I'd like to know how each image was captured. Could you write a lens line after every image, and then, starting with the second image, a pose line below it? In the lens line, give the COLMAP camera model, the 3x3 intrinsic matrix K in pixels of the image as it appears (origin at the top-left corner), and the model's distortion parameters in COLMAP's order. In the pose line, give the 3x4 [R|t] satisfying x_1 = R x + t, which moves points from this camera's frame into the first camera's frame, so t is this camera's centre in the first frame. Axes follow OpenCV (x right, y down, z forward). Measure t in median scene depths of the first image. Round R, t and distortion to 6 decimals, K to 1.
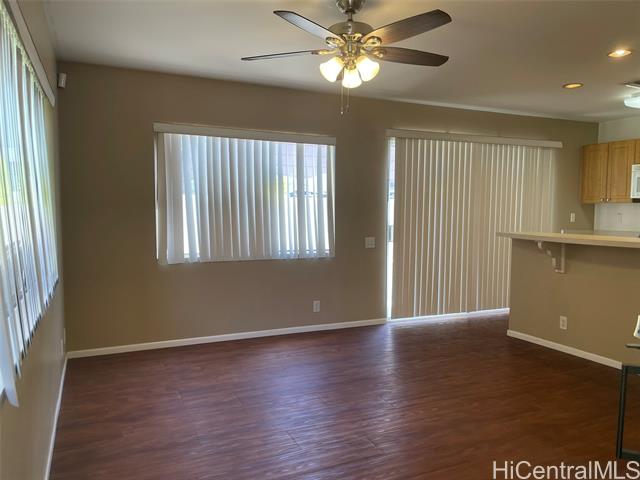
lens RADIAL K [[494.0, 0, 332.5], [0, 494.0, 251.6], [0, 0, 1]] dist [0.119484, -0.169765]
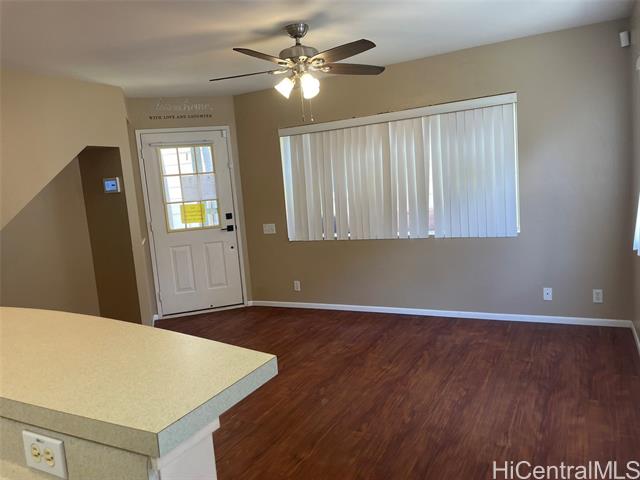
lens RADIAL K [[485.1, 0, 320.0], [0, 485.1, 240.0], [0, 0, 1]] dist [0.113748, -0.150486]
pose [[-0.790511, 0.127947, -0.598934, 0.465251], [0.013113, 0.981246, 0.192311, -0.135087], [0.612307, 0.144170, -0.777364, 1.256302]]
